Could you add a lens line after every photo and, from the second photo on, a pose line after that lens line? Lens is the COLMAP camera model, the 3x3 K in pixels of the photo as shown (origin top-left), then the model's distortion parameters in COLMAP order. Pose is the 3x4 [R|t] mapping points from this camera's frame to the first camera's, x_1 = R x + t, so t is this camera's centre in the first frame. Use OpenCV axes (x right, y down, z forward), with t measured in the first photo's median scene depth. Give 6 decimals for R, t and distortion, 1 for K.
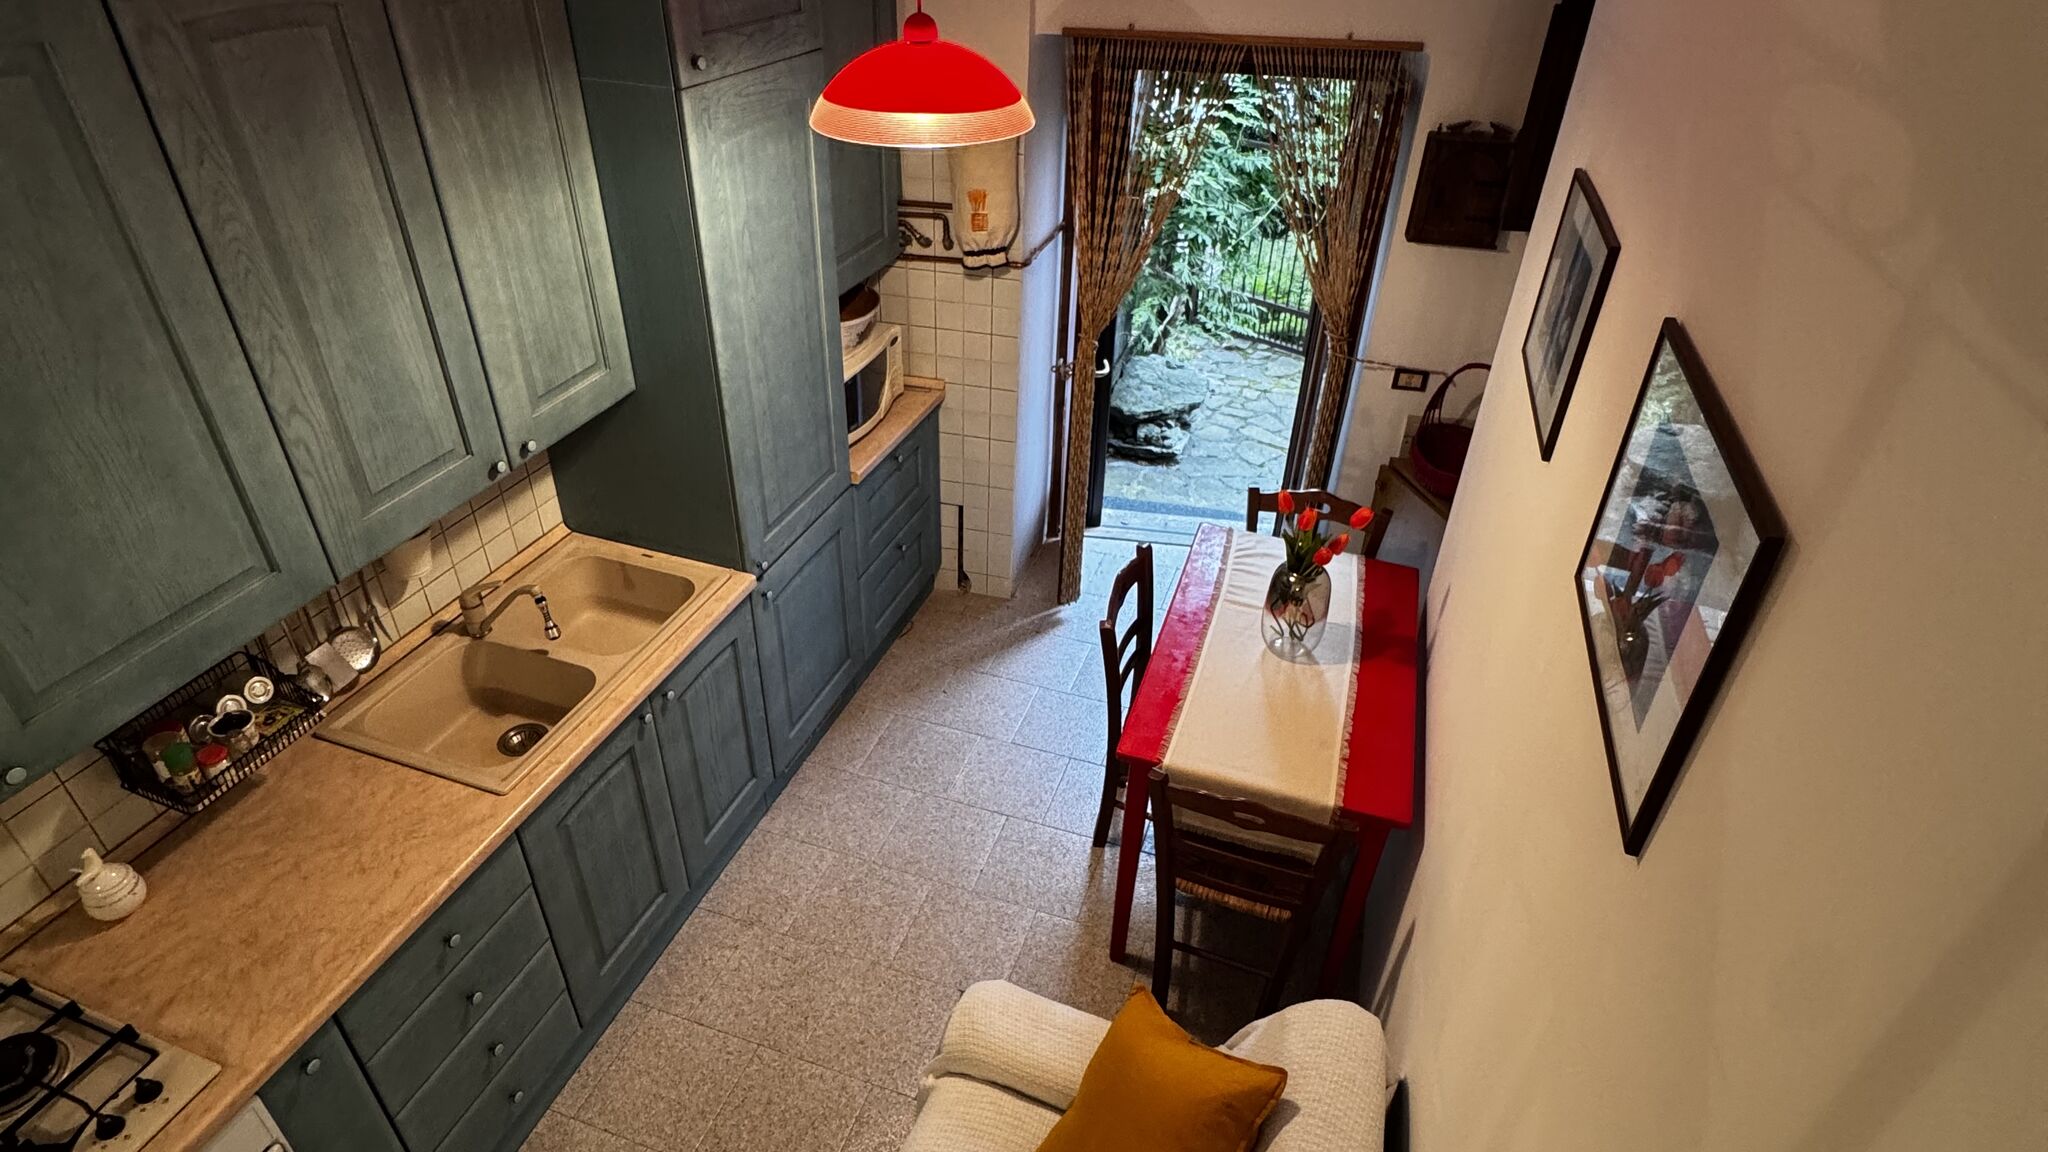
lens RADIAL K [[1093.5, 0, 1024.0], [0, 1093.5, 576.0], [0, 0, 1]] dist [-0.004297, -0.000094]
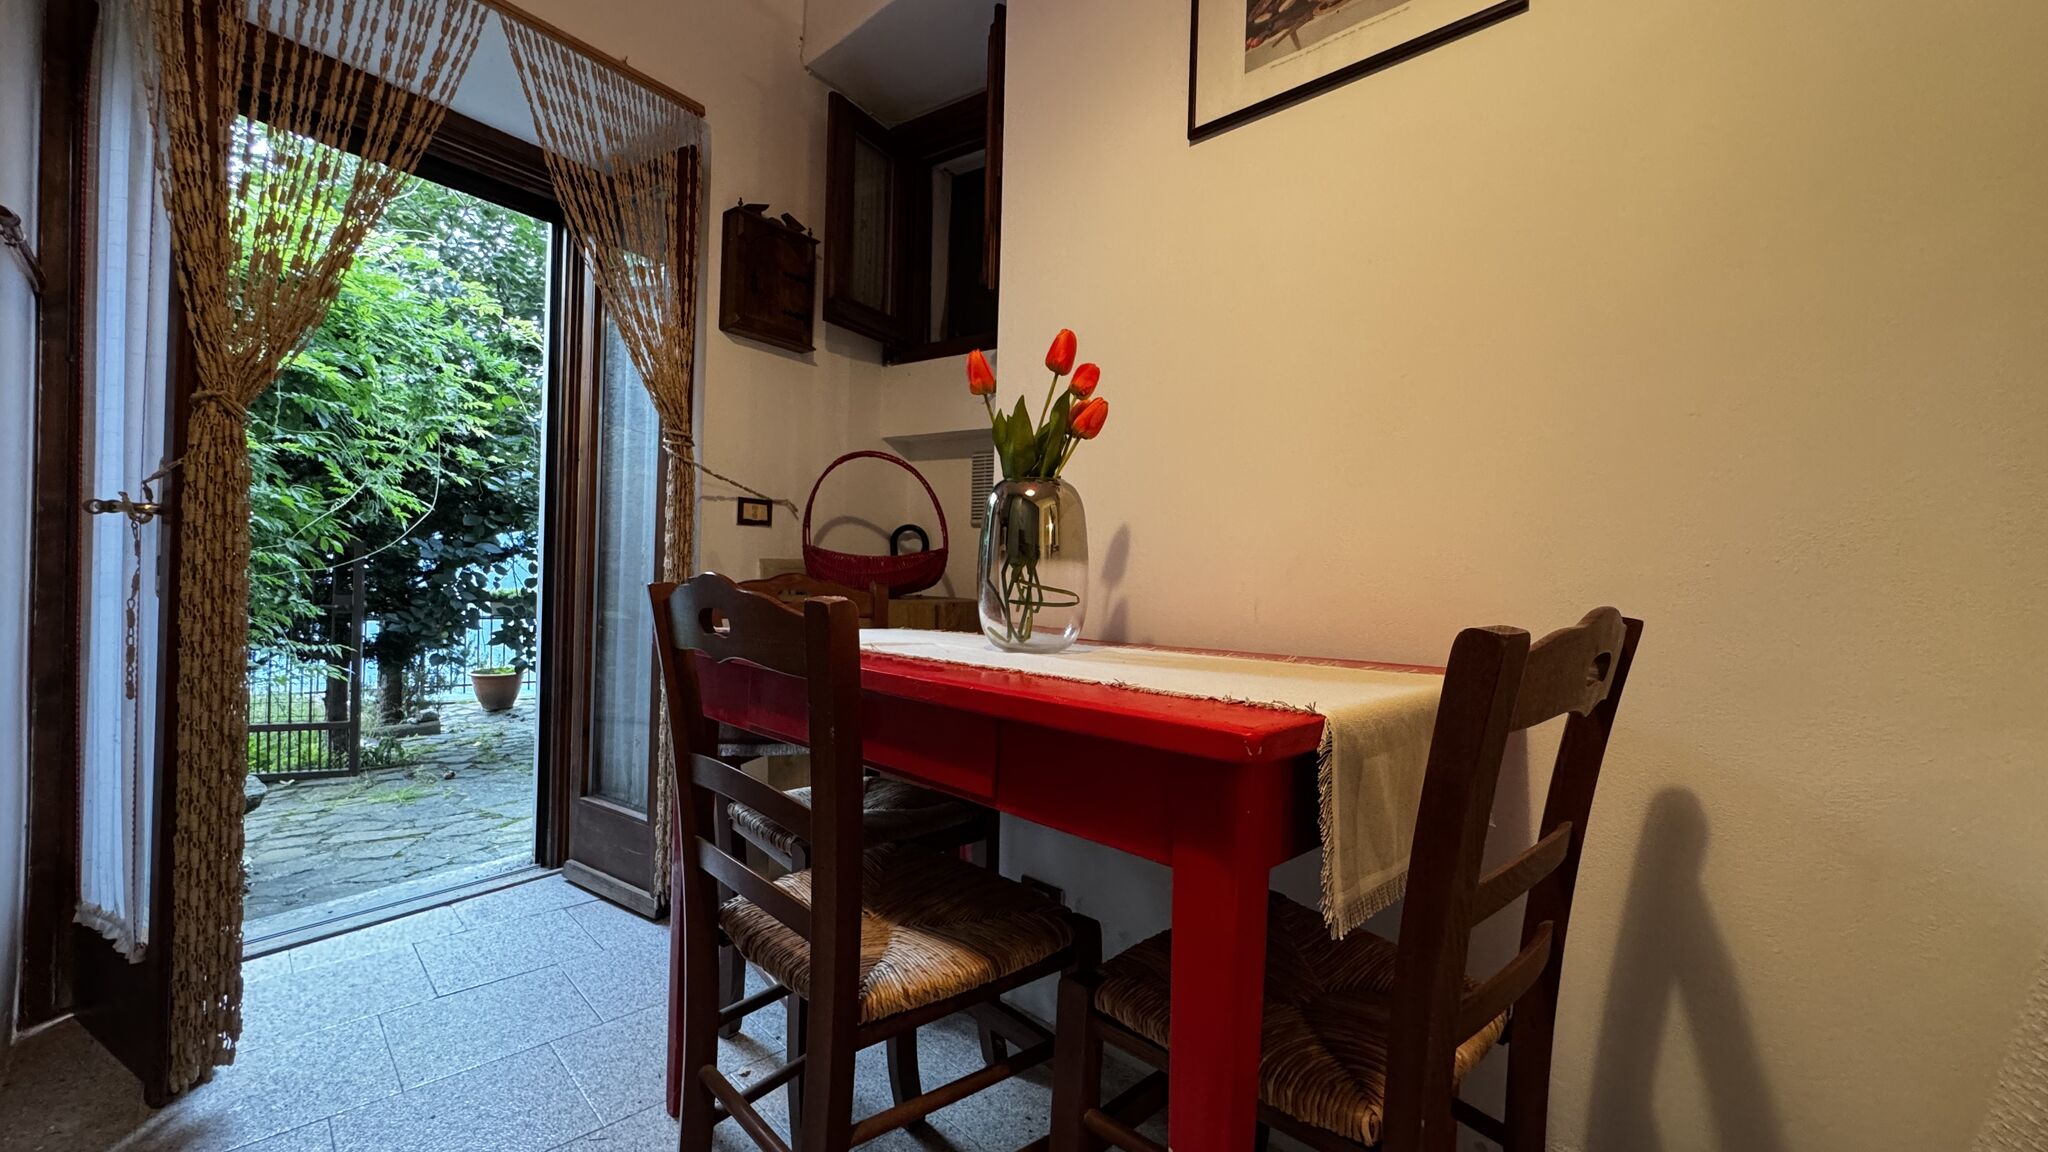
lens RADIAL K [[819.3, 0, 1020.6], [0, 819.3, 572.7], [0, 0, 1]] dist [-0.001175, 0.000040]
pose [[0.455659, -0.018698, 0.889958, -0.140849], [0.484294, 0.844071, -0.230225, 0.132269], [-0.746883, 0.535906, 0.393664, 0.870907]]
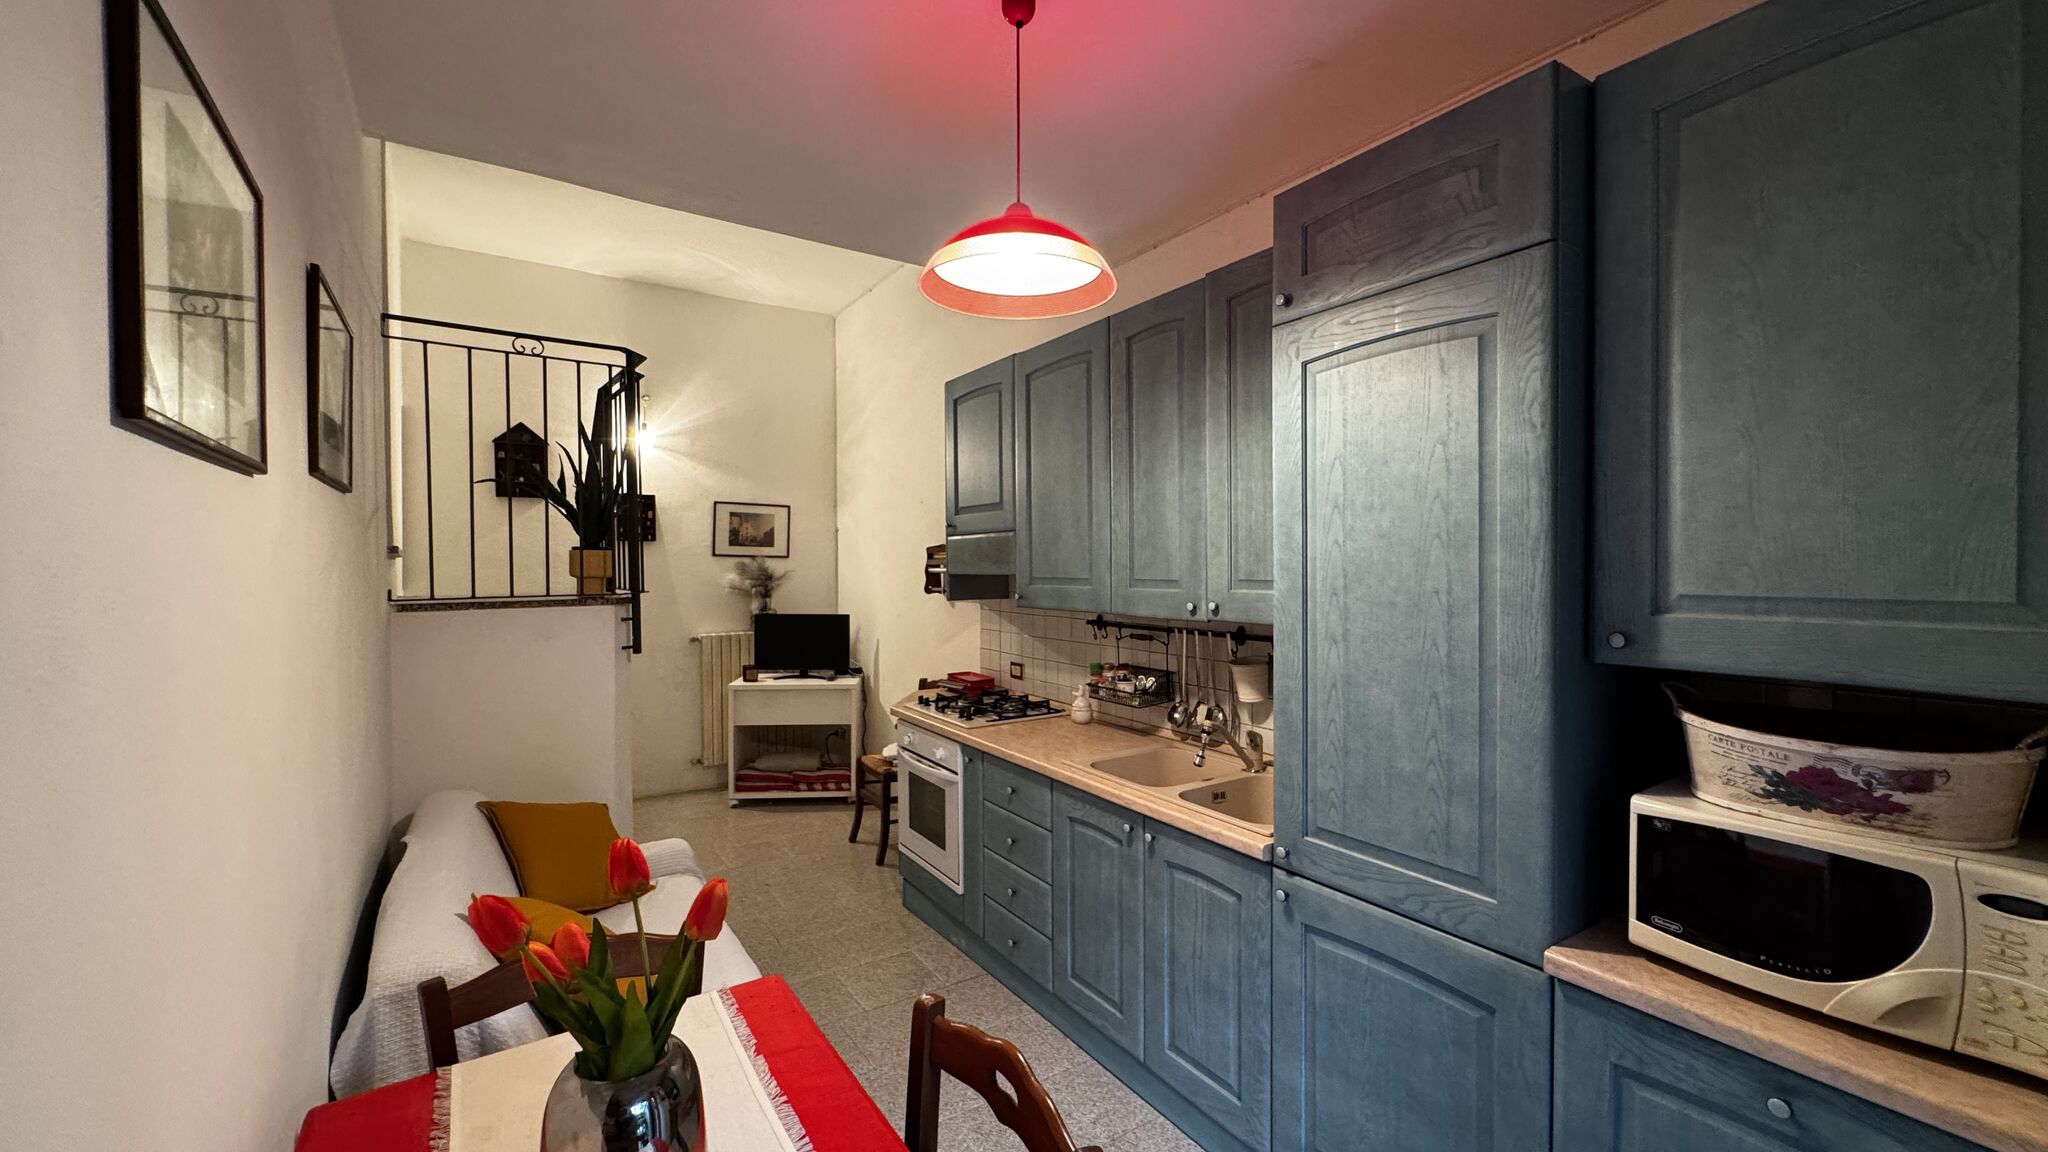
lens RADIAL K [[818.5, 0, 1022.3], [0, 818.5, 578.0], [0, 0, 1]] dist [-0.003557, -0.000098]
pose [[-0.617346, -0.008018, -0.786651, 0.415329], [-0.451352, 0.822609, 0.345827, -0.338034], [0.644333, 0.568551, -0.511453, 1.168258]]
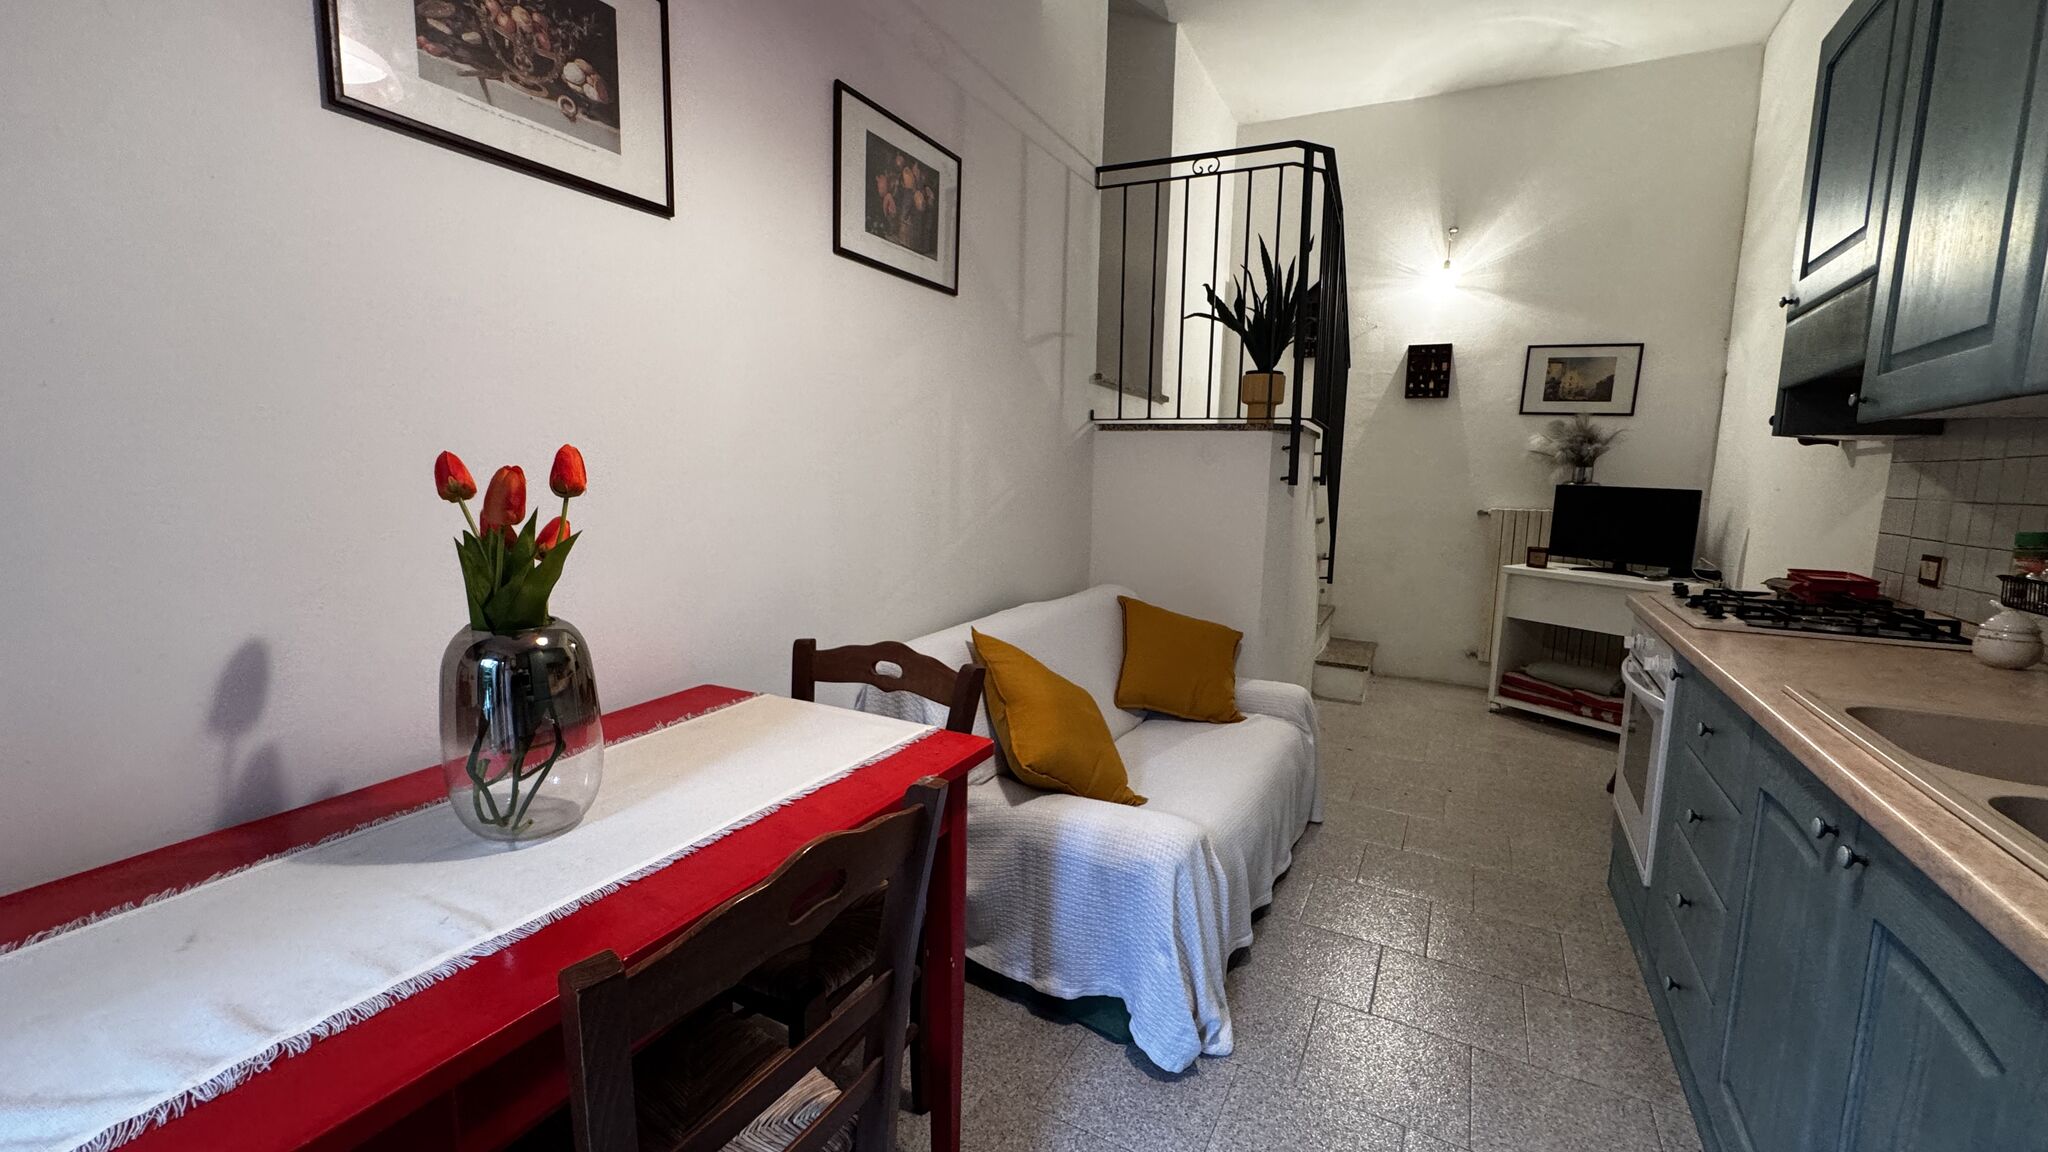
lens RADIAL K [[817.6, 0, 1025.4], [0, 817.6, 577.4], [0, 0, 1]] dist [-0.004307, 0.000130]
pose [[-0.983769, -0.071651, 0.164513, -0.013314], [0.055767, 0.749336, 0.659838, -0.240962], [-0.170553, 0.658303, -0.733178, 1.219335]]
